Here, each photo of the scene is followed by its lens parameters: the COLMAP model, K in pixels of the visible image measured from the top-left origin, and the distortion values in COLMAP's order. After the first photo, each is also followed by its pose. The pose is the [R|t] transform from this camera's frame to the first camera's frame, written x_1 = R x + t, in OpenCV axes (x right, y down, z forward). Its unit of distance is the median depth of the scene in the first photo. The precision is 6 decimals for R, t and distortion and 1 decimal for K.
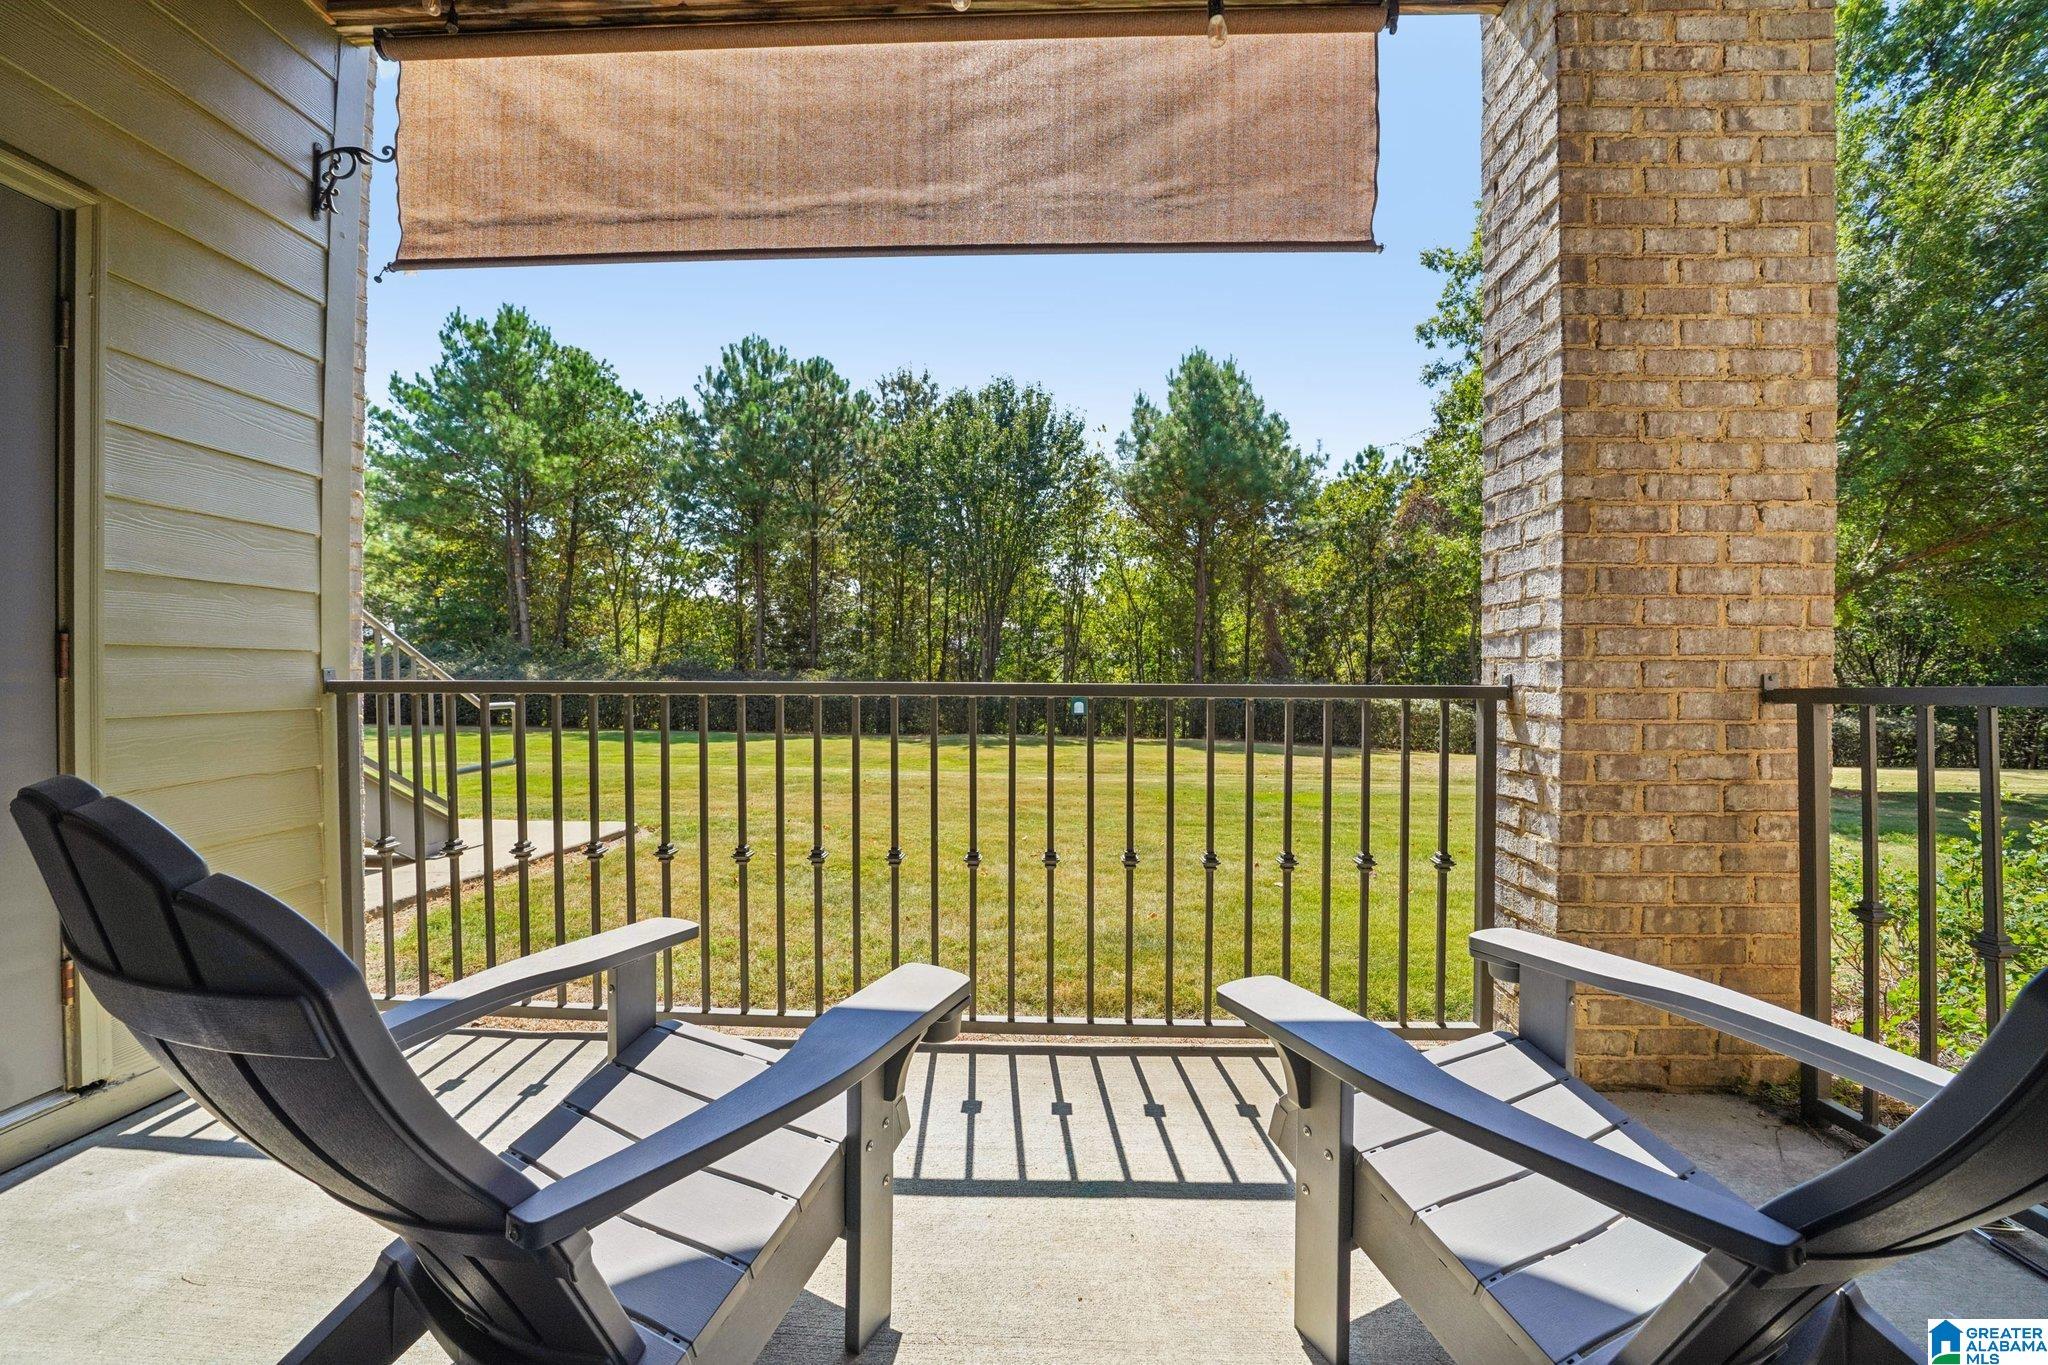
lens RADIAL K [[728.7, 0, 1029.9], [0, 728.7, 695.4], [0, 0, 1]] dist [-0.000124, -0.000044]
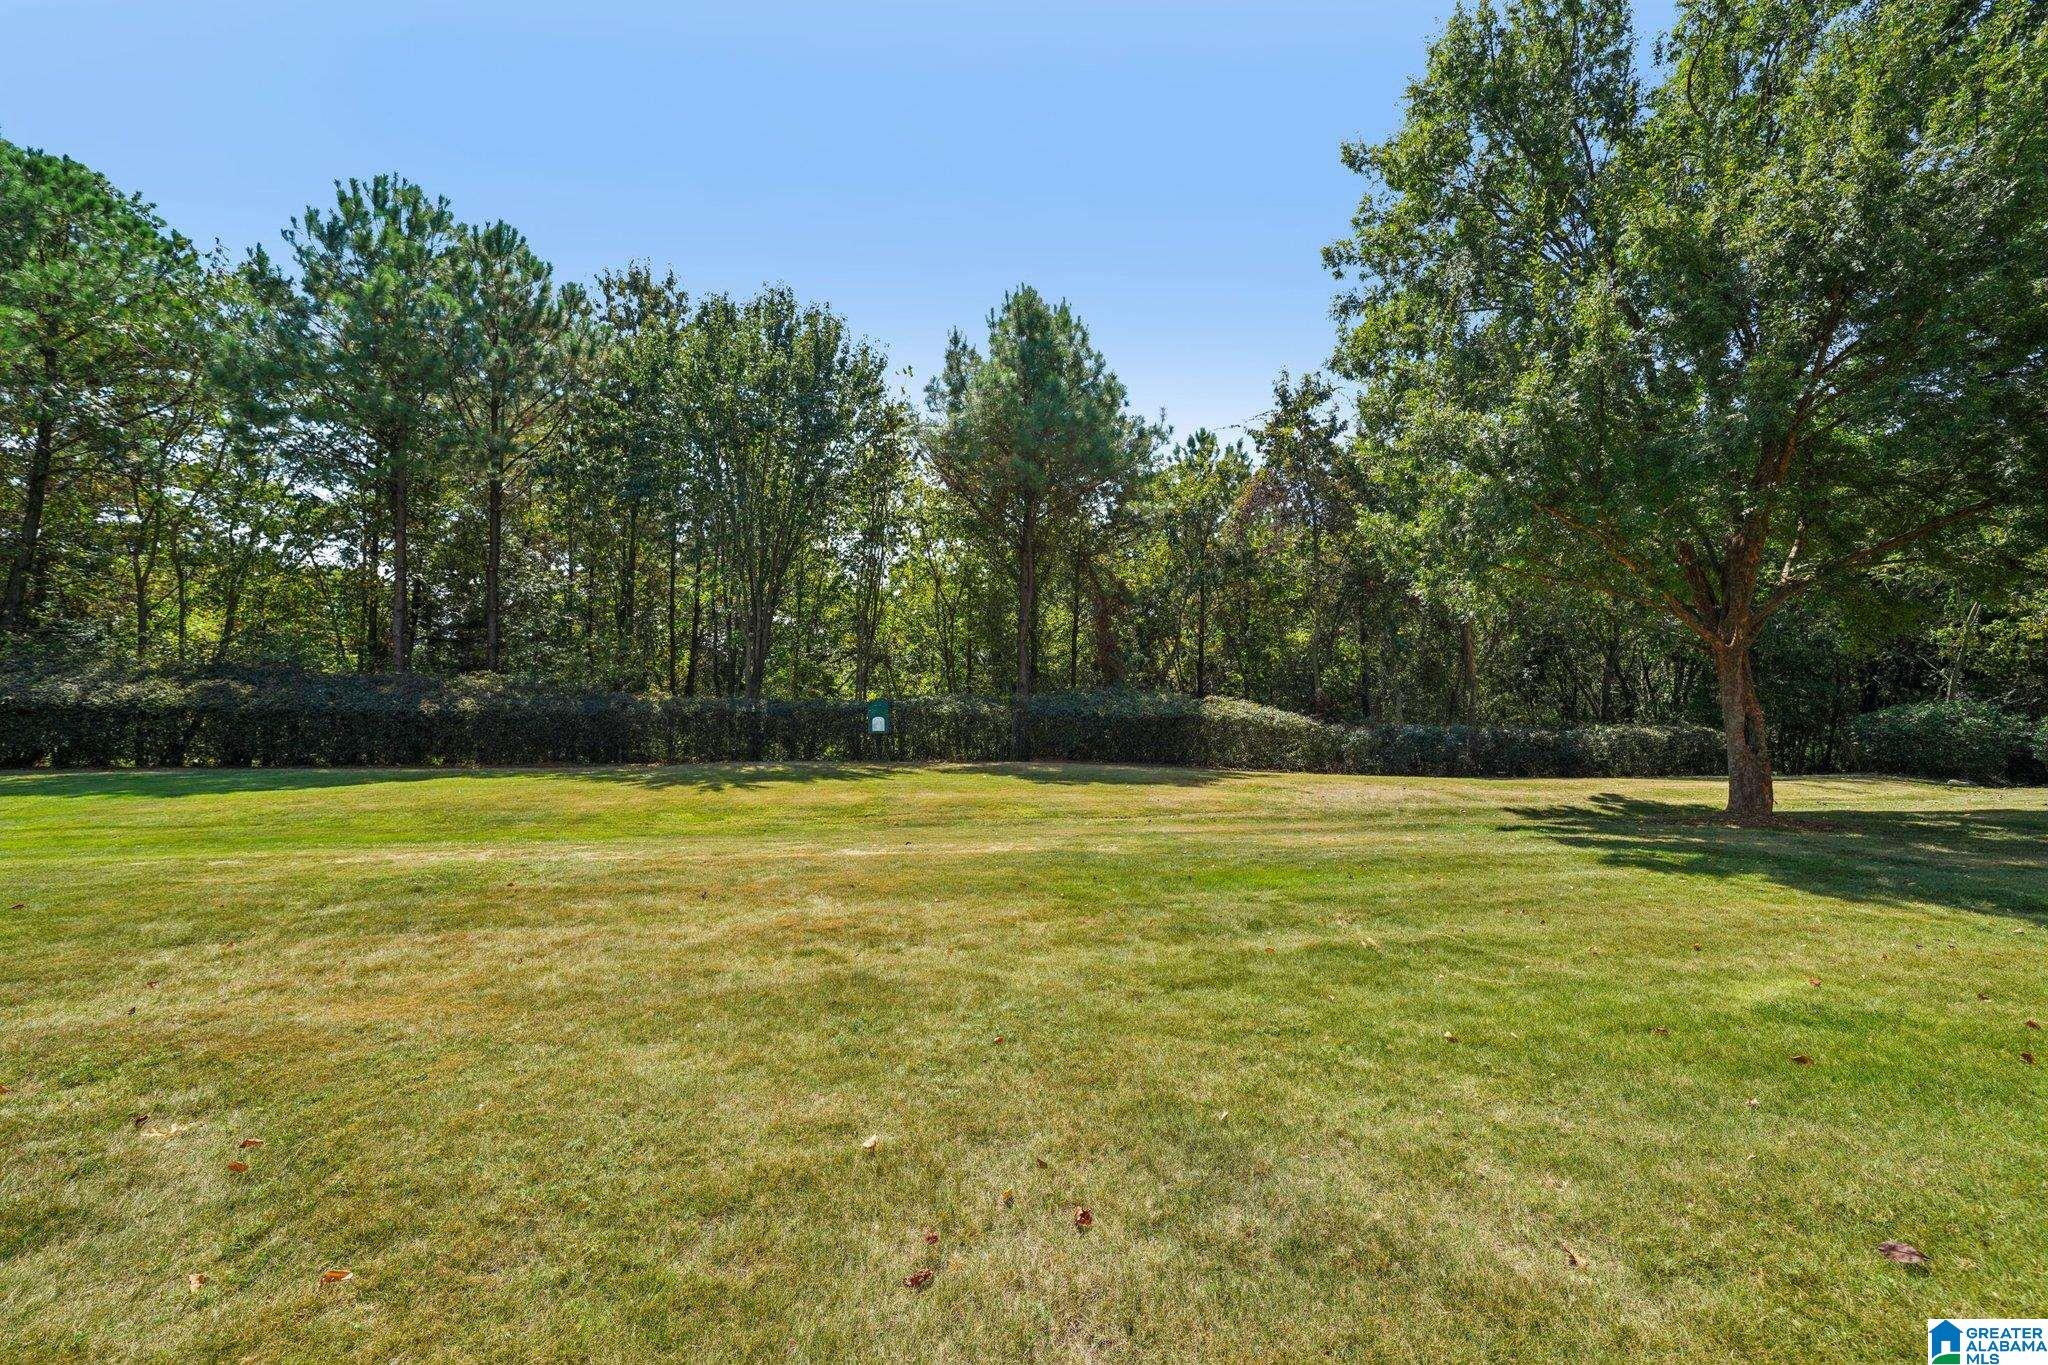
lens RADIAL K [[800.7, 0, 1024.0], [0, 800.7, 682.5], [0, 0, 1]] dist [-0.020055, -0.000193]
pose [[0.963748, 0.003418, 0.266792, -0.009493], [0.003824, 0.999638, -0.026621, -0.004213], [-0.266787, 0.026676, 0.963386, 0.140952]]
